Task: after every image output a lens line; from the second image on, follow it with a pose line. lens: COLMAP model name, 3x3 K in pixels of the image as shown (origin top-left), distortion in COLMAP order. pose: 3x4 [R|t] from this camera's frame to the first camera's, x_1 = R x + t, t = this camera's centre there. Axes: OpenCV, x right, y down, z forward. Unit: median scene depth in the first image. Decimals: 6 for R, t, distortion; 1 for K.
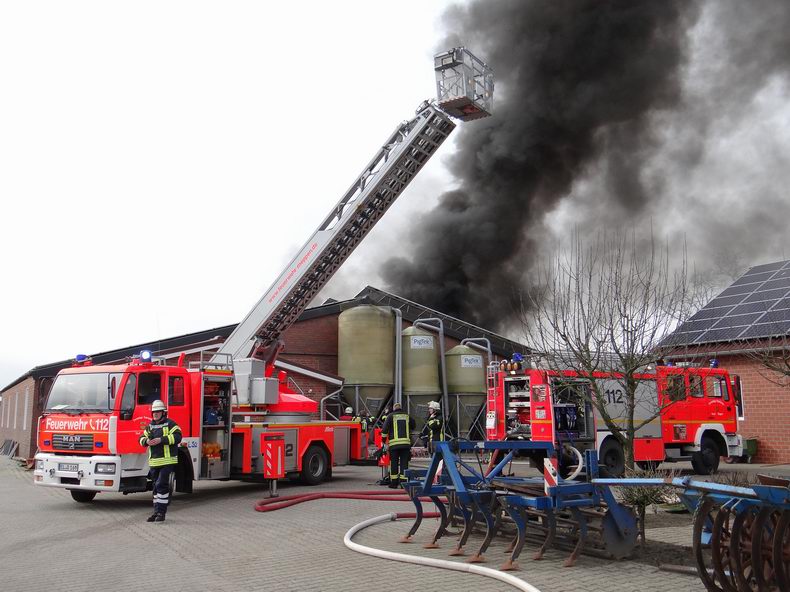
lens RADIAL K [[749.8, 0, 395.2], [0, 749.8, 297.2], [0, 0, 1]] dist [-0.002037, 0.000000]
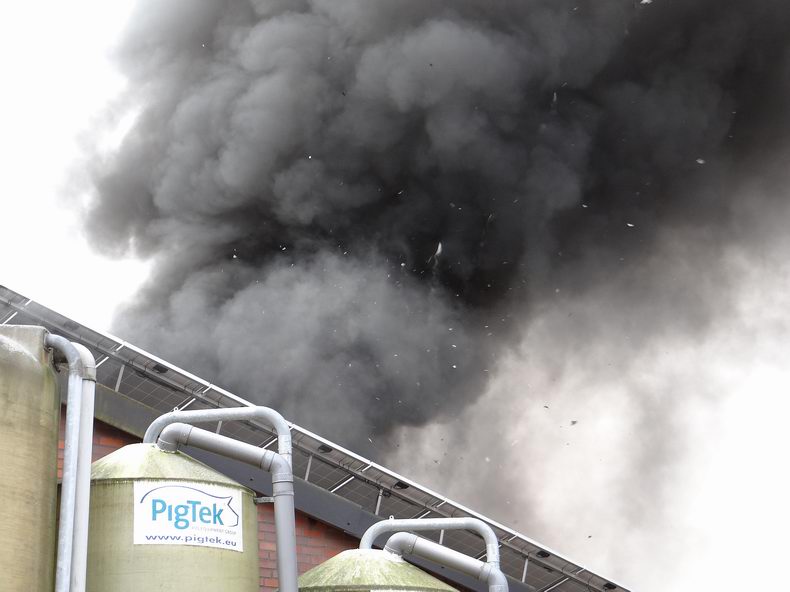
lens RADIAL K [[2024.7, 0, 394.8], [0, 2024.7, 295.8], [0, 0, 1]] dist [-0.068695, 0.000000]
pose [[0.985541, 0.054910, 0.160293, -0.000486], [-0.036475, 0.992607, -0.115761, 0.061877], [-0.165465, 0.108241, 0.980258, 0.449682]]
